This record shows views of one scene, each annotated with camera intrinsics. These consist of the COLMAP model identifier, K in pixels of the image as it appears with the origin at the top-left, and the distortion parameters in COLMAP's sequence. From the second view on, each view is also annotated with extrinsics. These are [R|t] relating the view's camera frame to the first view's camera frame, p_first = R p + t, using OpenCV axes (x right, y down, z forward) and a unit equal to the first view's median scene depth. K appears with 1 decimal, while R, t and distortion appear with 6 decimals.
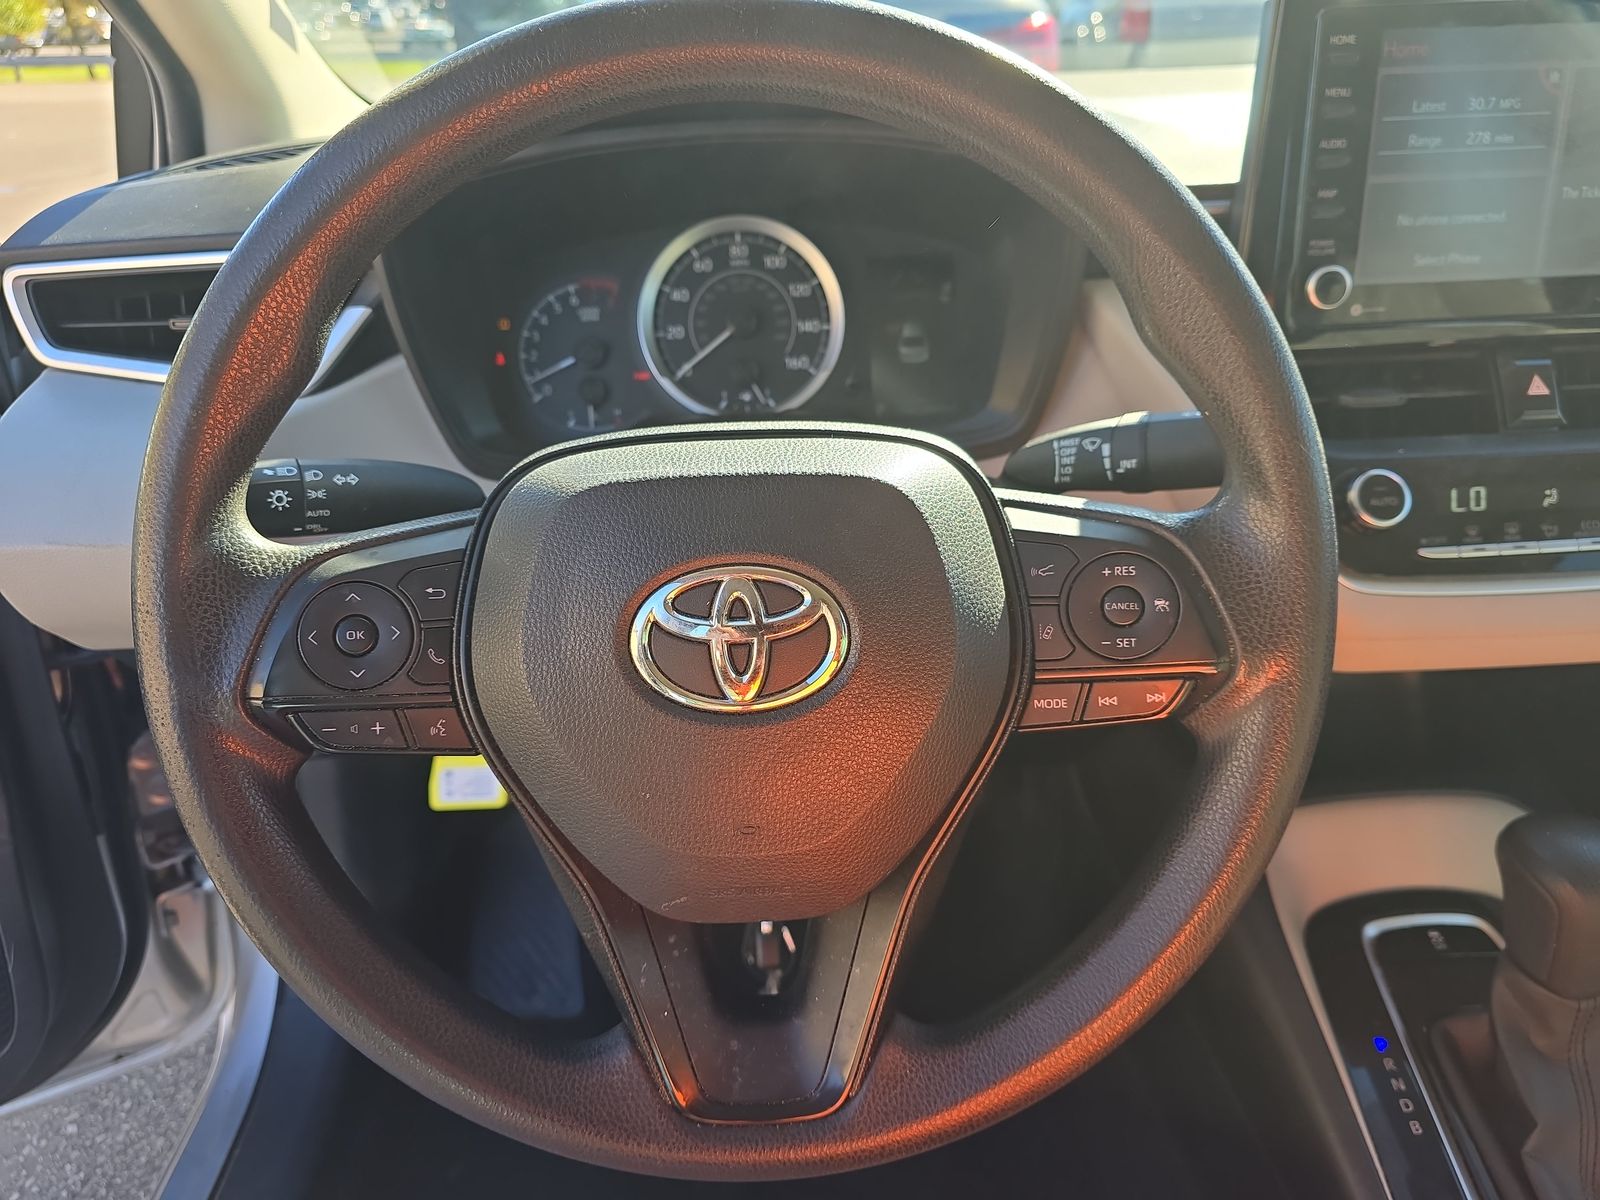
lens RADIAL K [[1067.8, 0, 799.6], [0, 1067.8, 595.9], [0, 0, 1]] dist [-0.029073, -0.008880]
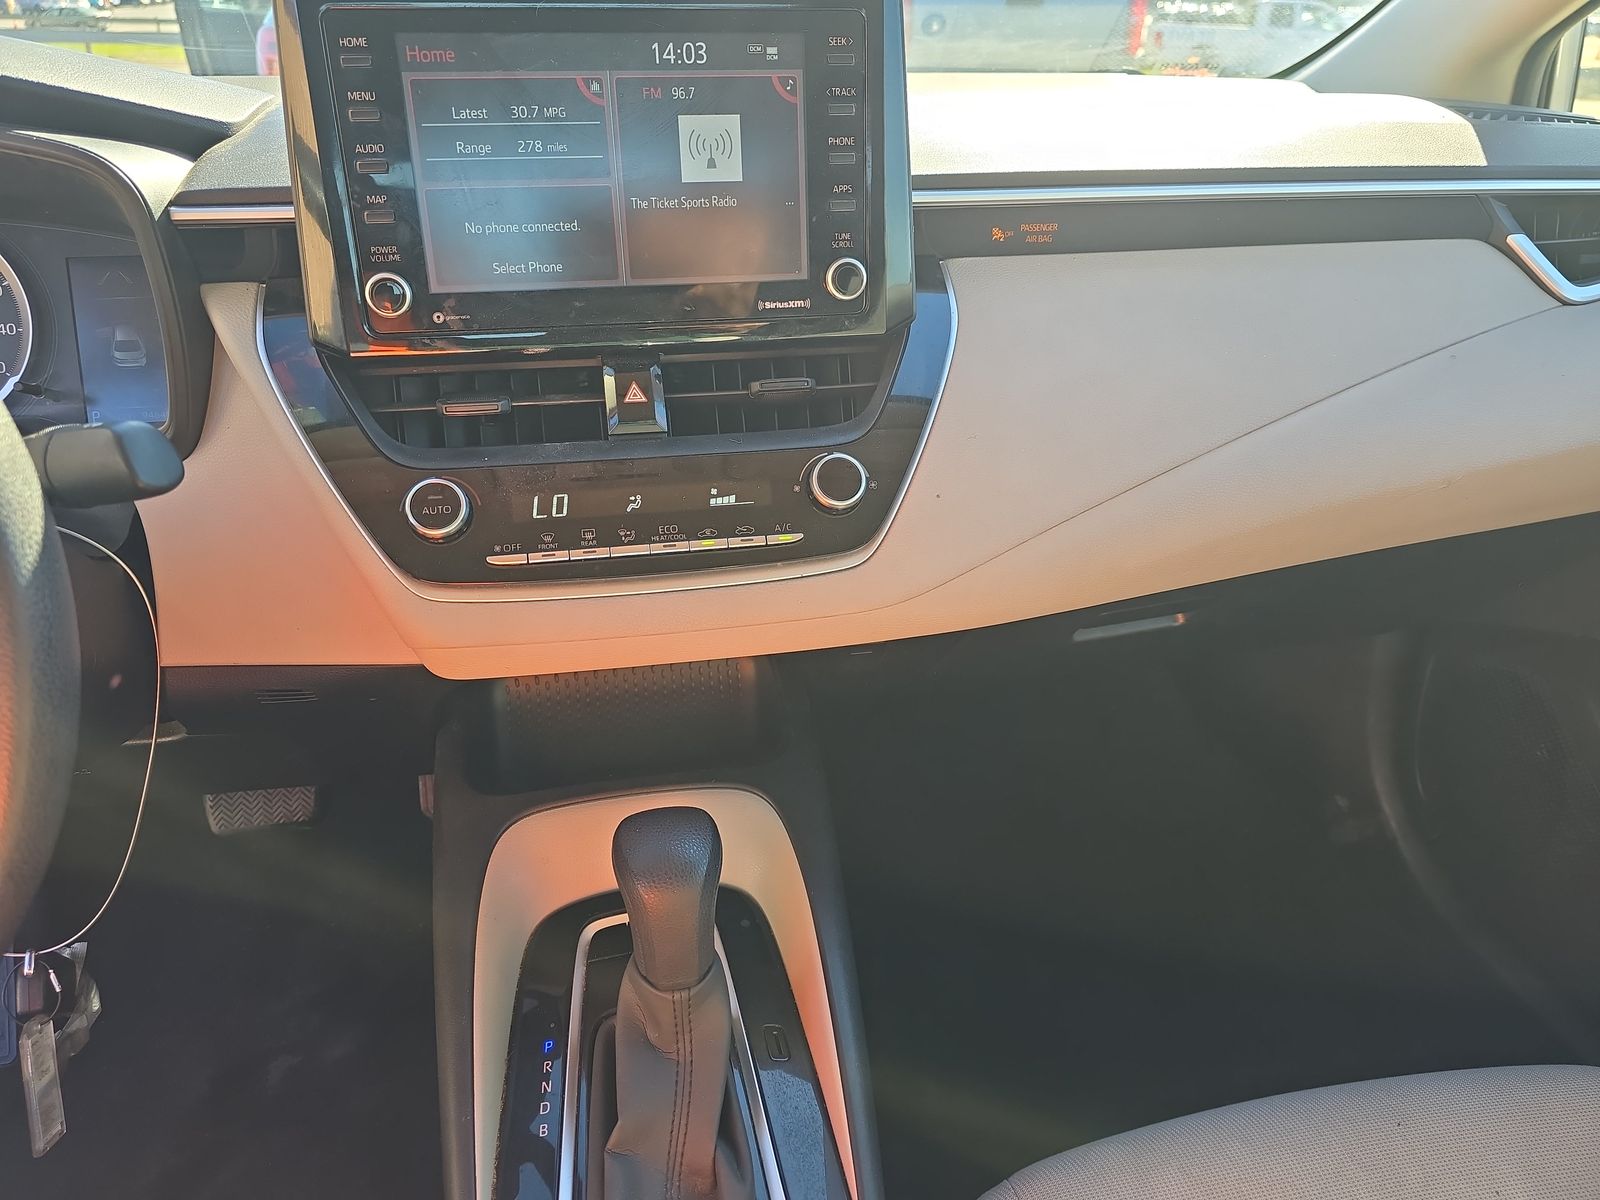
lens RADIAL K [[1067.8, 0, 800.2], [0, 1067.8, 607.9], [0, 0, 1]] dist [-0.029073, -0.008880]
pose [[0.980747, -0.028687, 0.193164, 0.679543], [0.027015, 0.999571, 0.011288, 0.000728], [-0.193405, -0.005852, 0.981102, -0.050459]]
